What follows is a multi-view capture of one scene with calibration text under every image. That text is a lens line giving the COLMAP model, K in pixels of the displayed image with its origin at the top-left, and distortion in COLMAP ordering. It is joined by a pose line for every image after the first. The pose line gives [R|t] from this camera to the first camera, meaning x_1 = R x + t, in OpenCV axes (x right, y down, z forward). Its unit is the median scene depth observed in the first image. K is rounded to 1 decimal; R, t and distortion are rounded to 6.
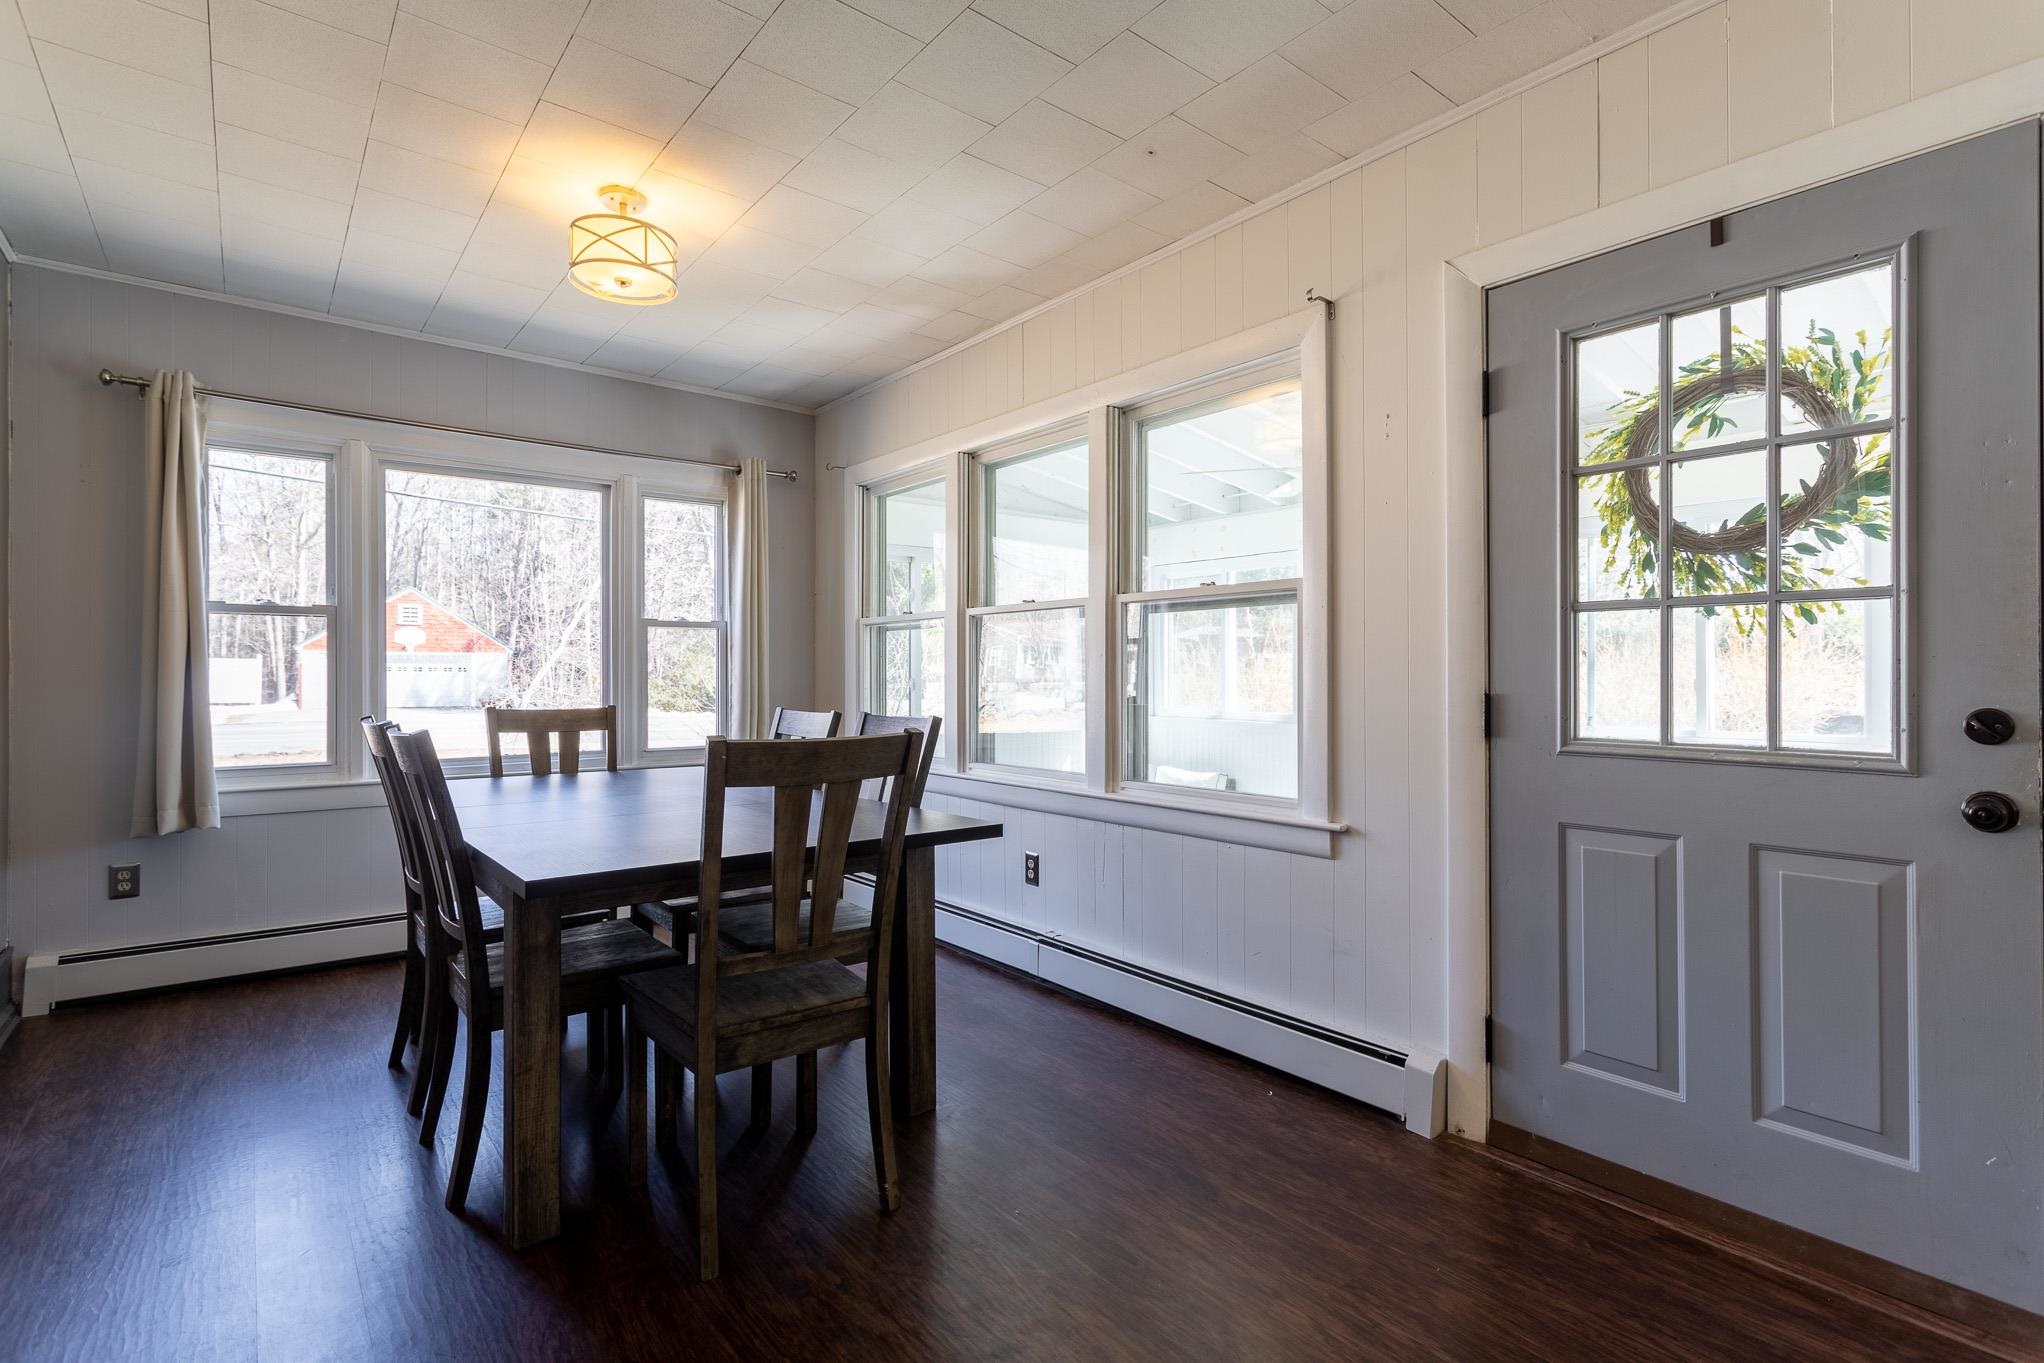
lens RADIAL K [[968.0, 0, 1022.0], [0, 968.0, 681.5], [0, 0, 1]] dist [0.000638, 0.000314]
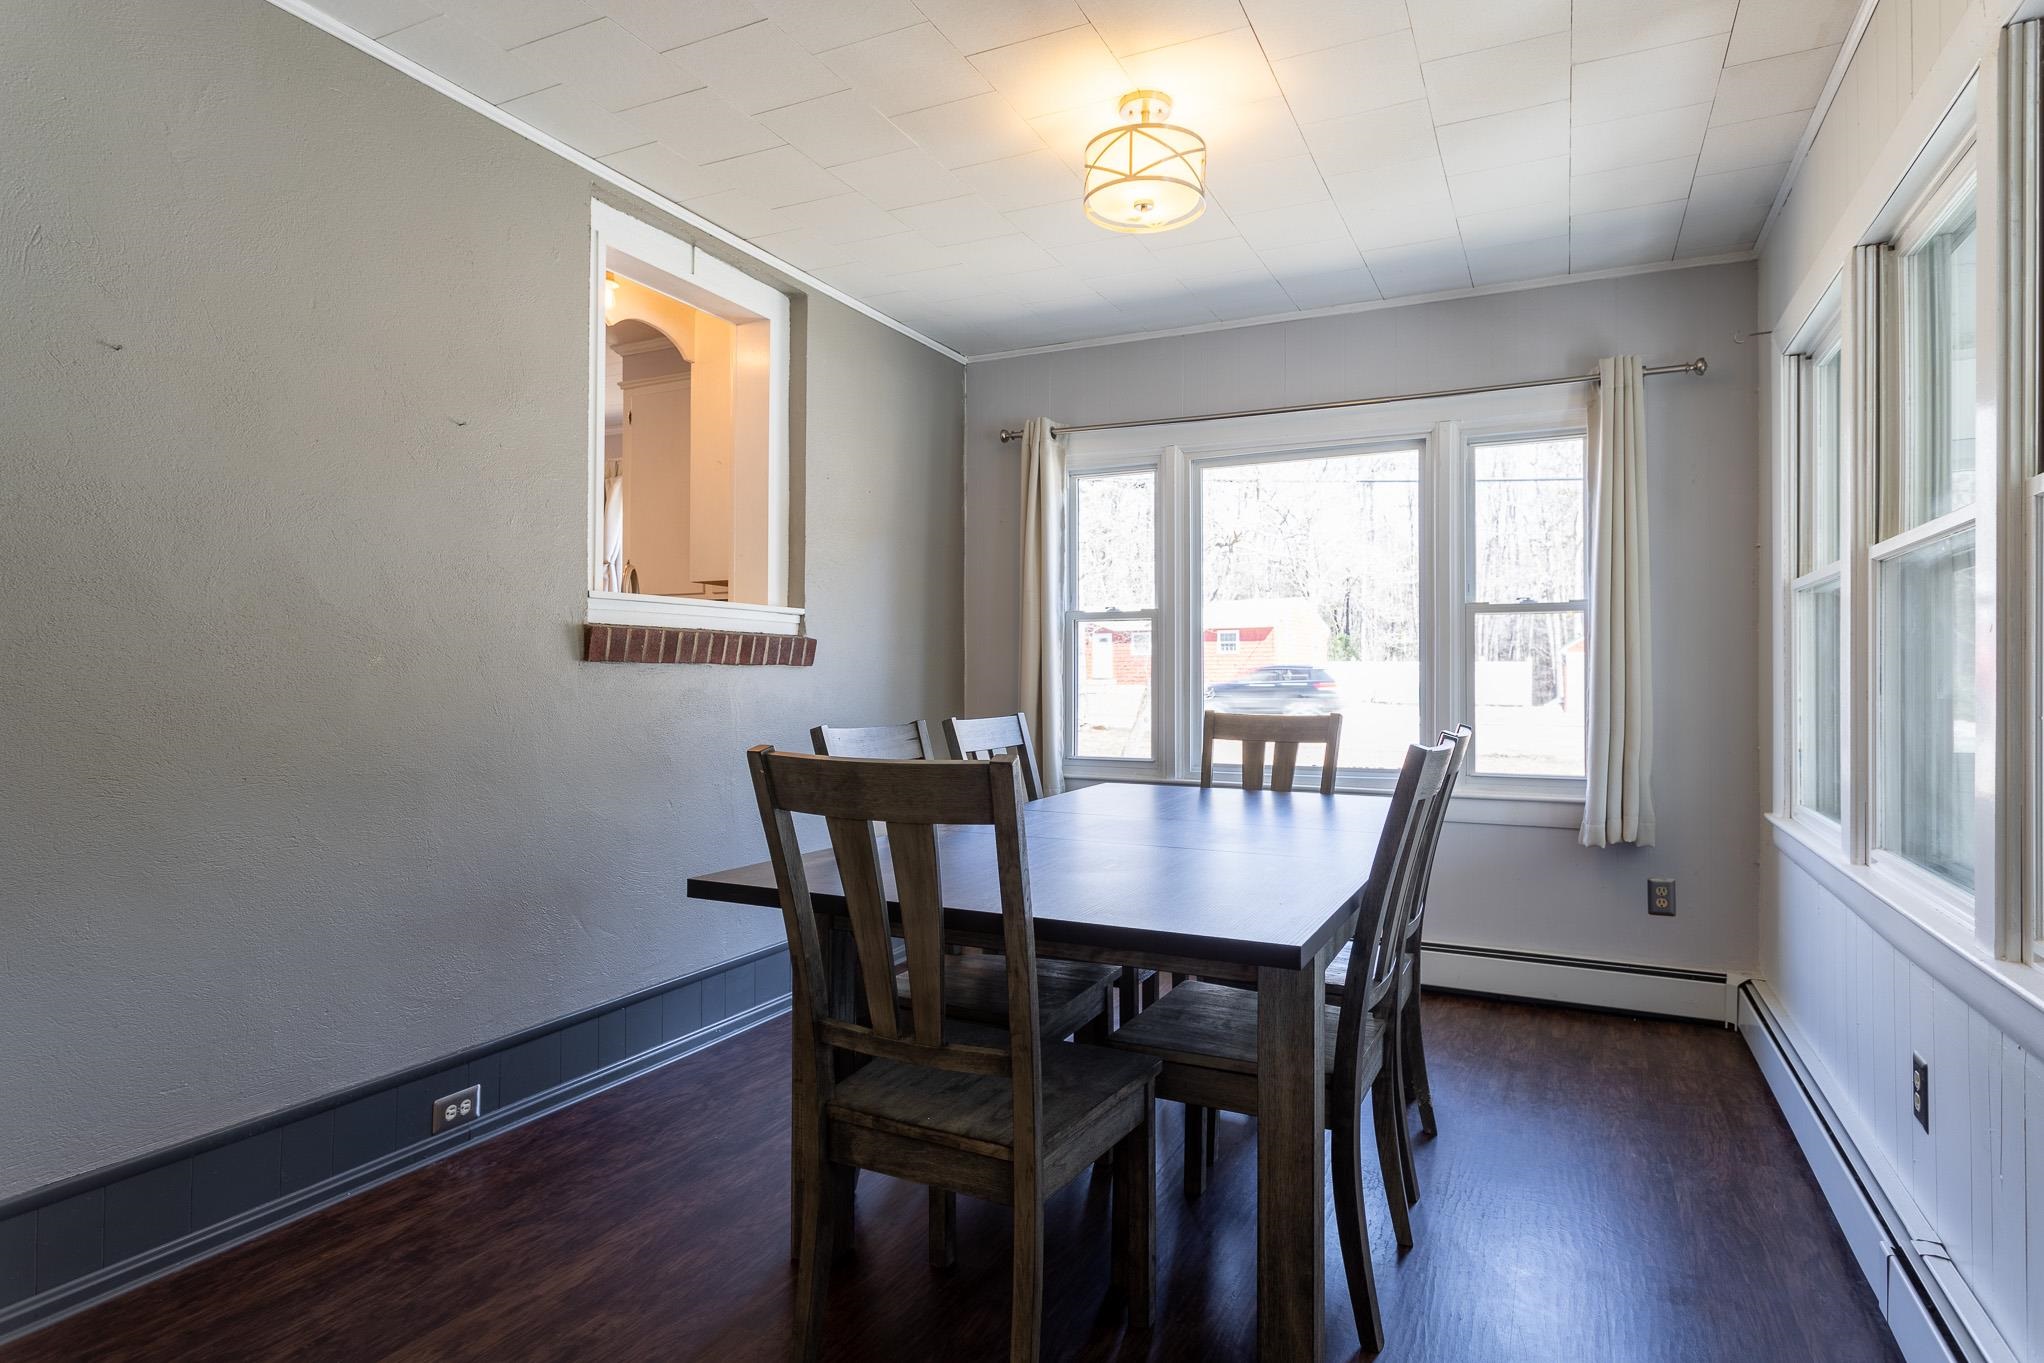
lens RADIAL K [[1123.0, 0, 1020.9], [0, 1123.0, 657.6], [0, 0, 1]] dist [0.032004, 0.000167]
pose [[0.429947, -0.011959, -0.902775, 0.315166], [-0.007831, 0.999825, -0.016975, -0.003960], [0.902820, 0.014368, 0.429778, 0.347406]]
